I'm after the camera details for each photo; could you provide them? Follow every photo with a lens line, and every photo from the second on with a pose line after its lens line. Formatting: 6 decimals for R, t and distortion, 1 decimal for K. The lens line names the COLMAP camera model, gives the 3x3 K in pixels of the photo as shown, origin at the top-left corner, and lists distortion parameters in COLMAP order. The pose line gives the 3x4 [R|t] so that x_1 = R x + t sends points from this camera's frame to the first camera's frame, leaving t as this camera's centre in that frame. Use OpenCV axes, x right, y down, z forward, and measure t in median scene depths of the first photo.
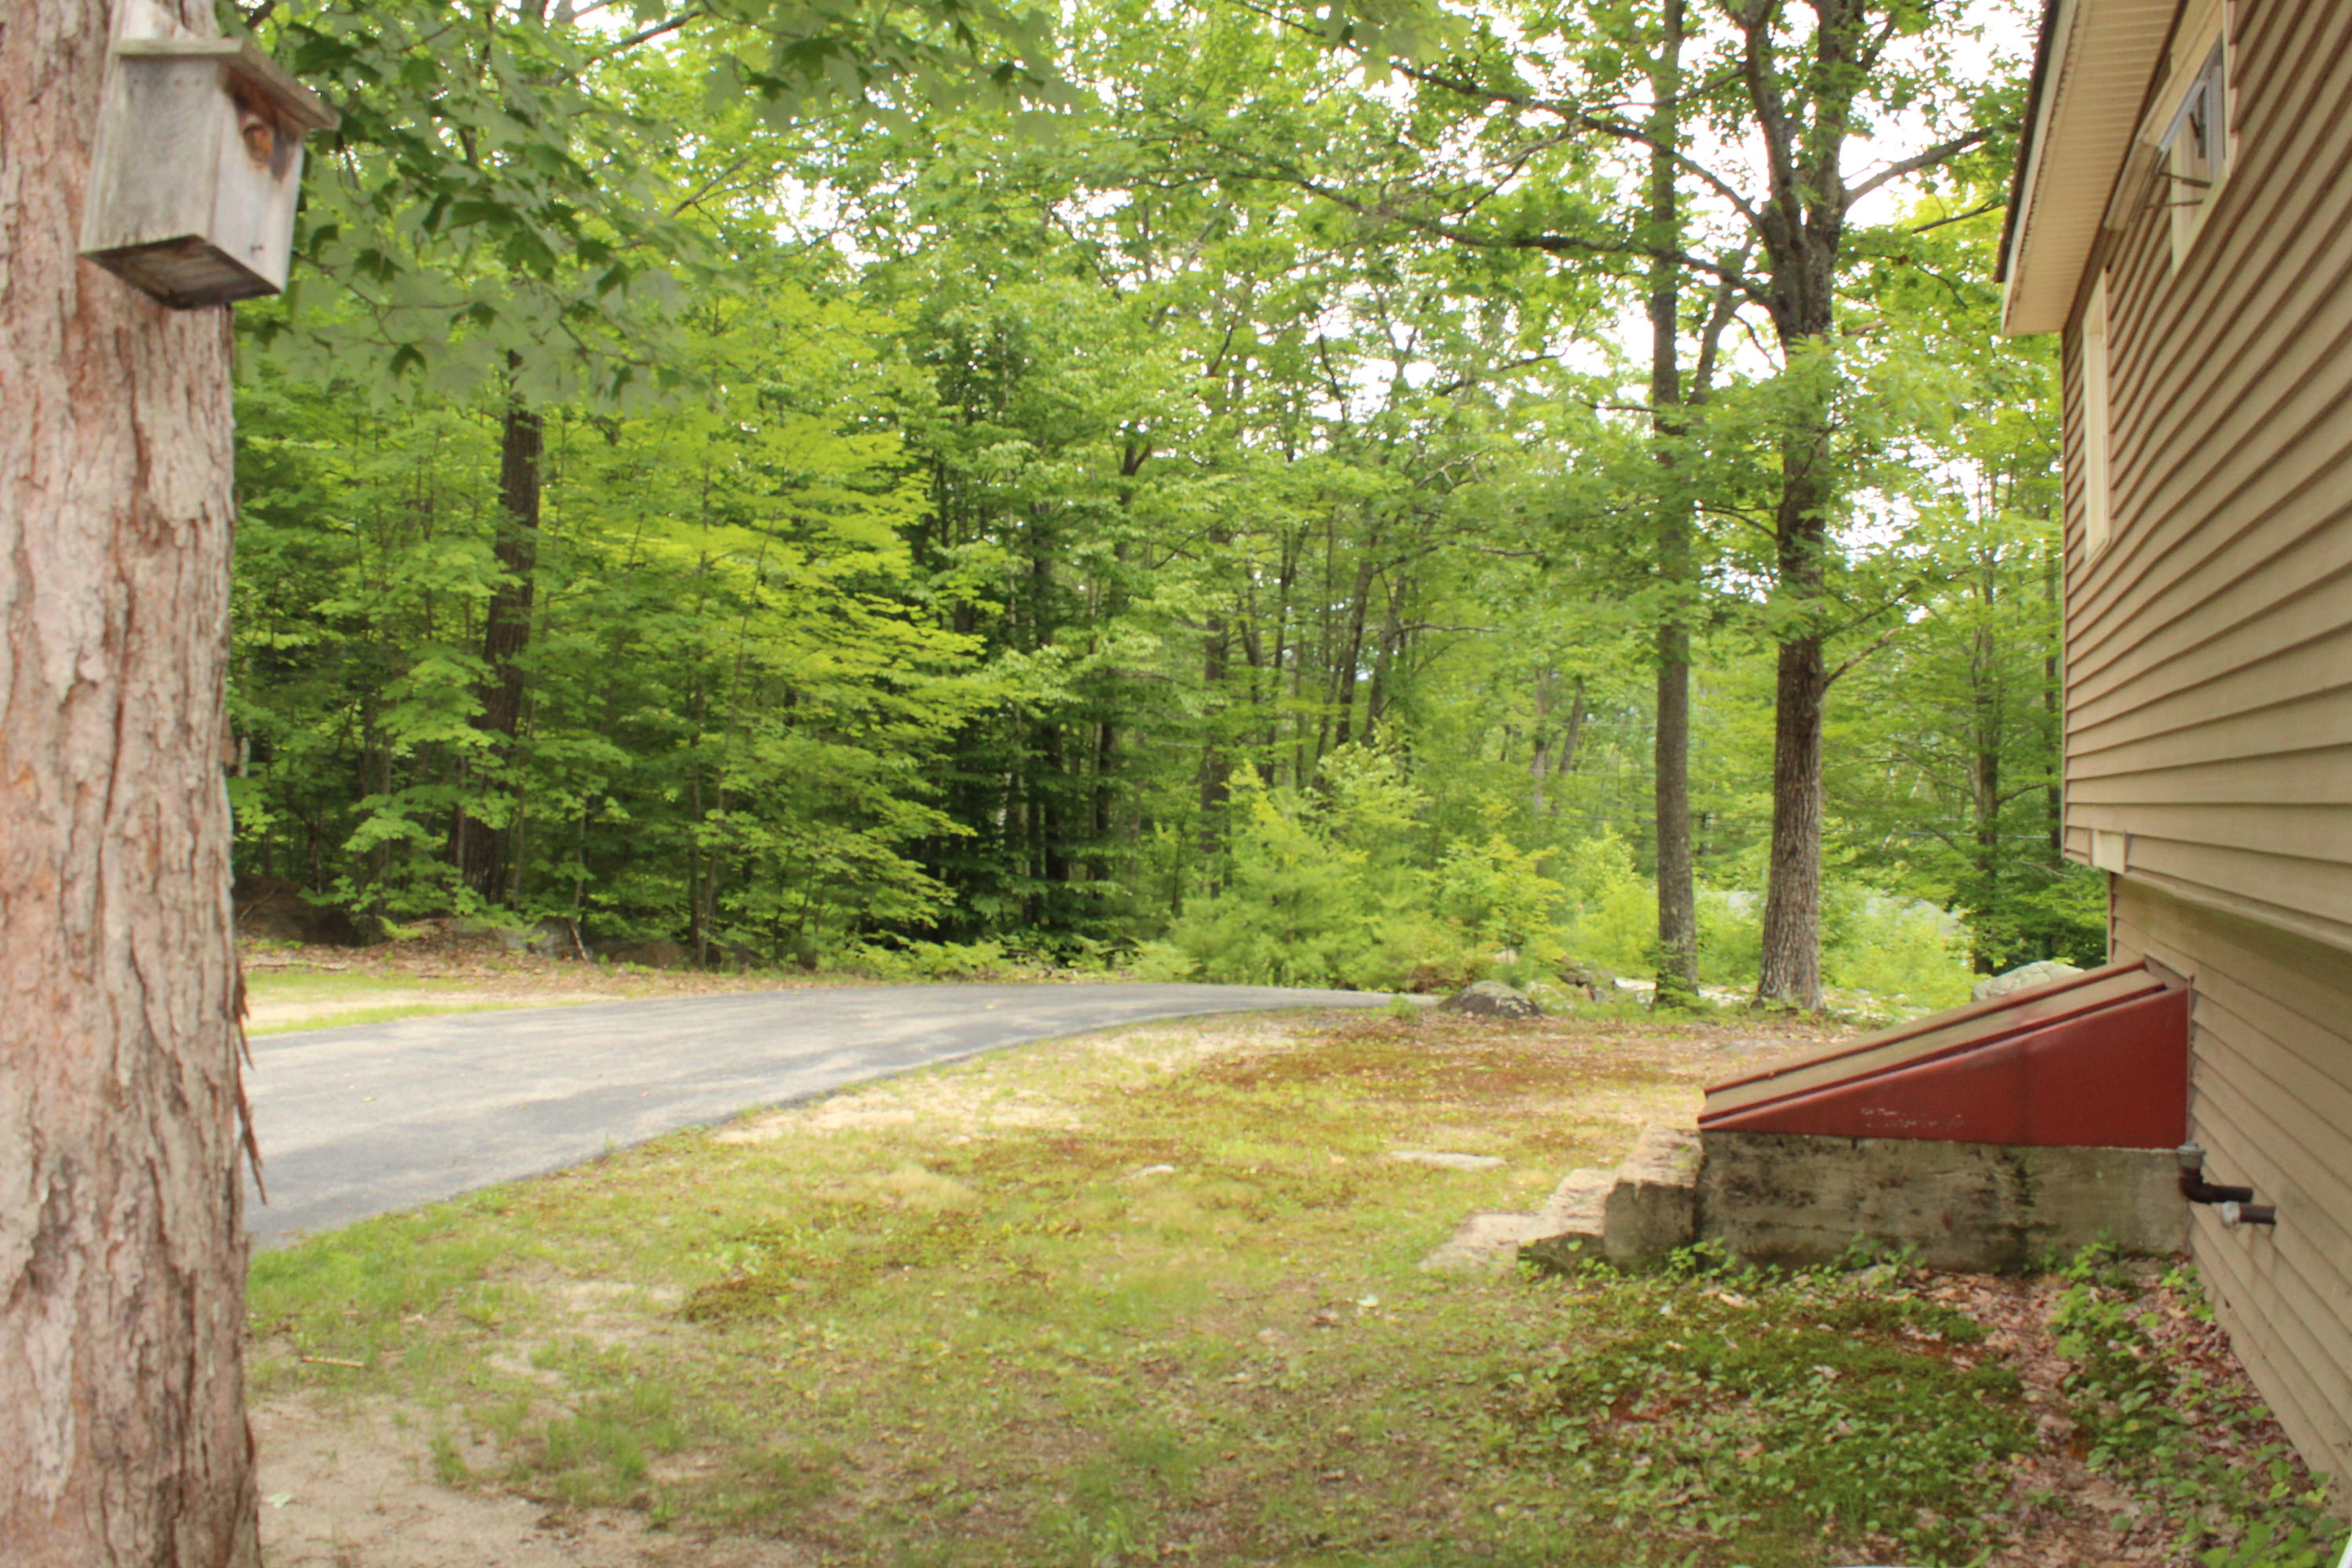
lens RADIAL K [[1989.0, 0, 1186.3], [0, 1989.0, 790.8], [0, 0, 1]] dist [-0.166078, 0.142903]
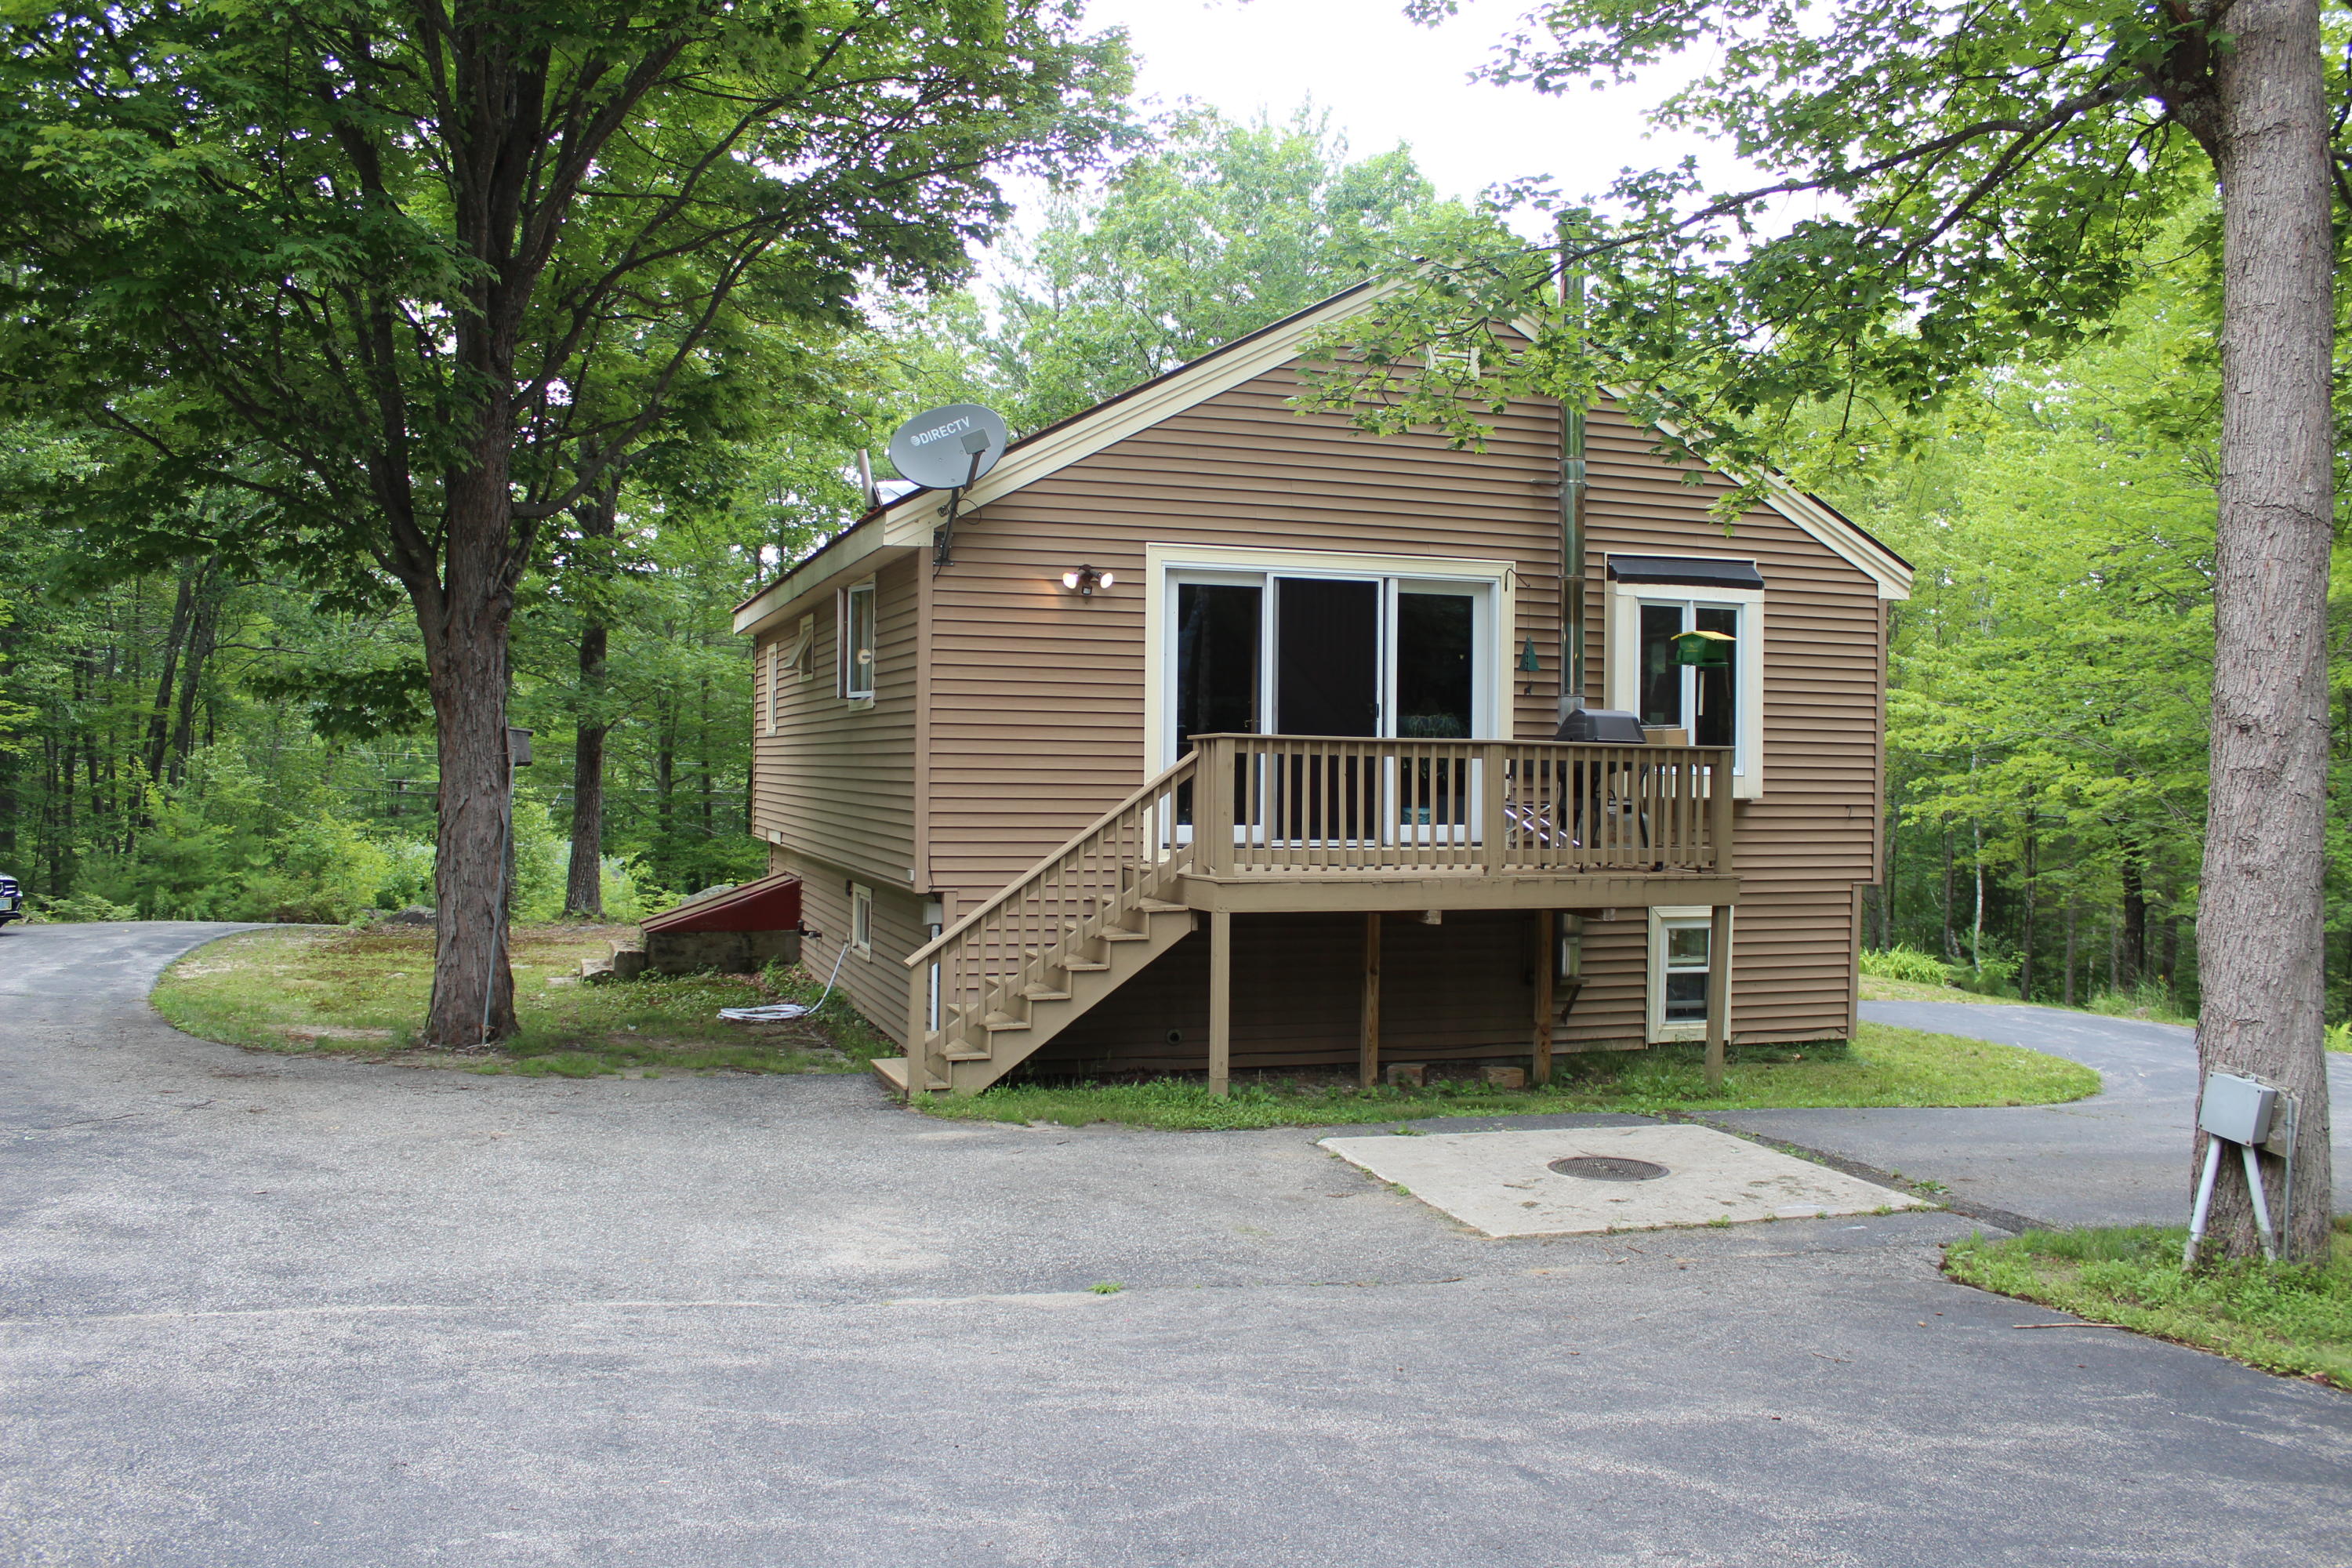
lens RADIAL K [[1989.0, 0, 1177.7], [0, 1989.0, 781.2], [0, 0, 1]] dist [-0.166078, 0.142903]
pose [[0.778936, -0.005915, 0.627075, -0.393758], [-0.006844, 0.999816, 0.017933, -0.046410], [-0.627066, -0.018260, 0.778752, -0.733368]]
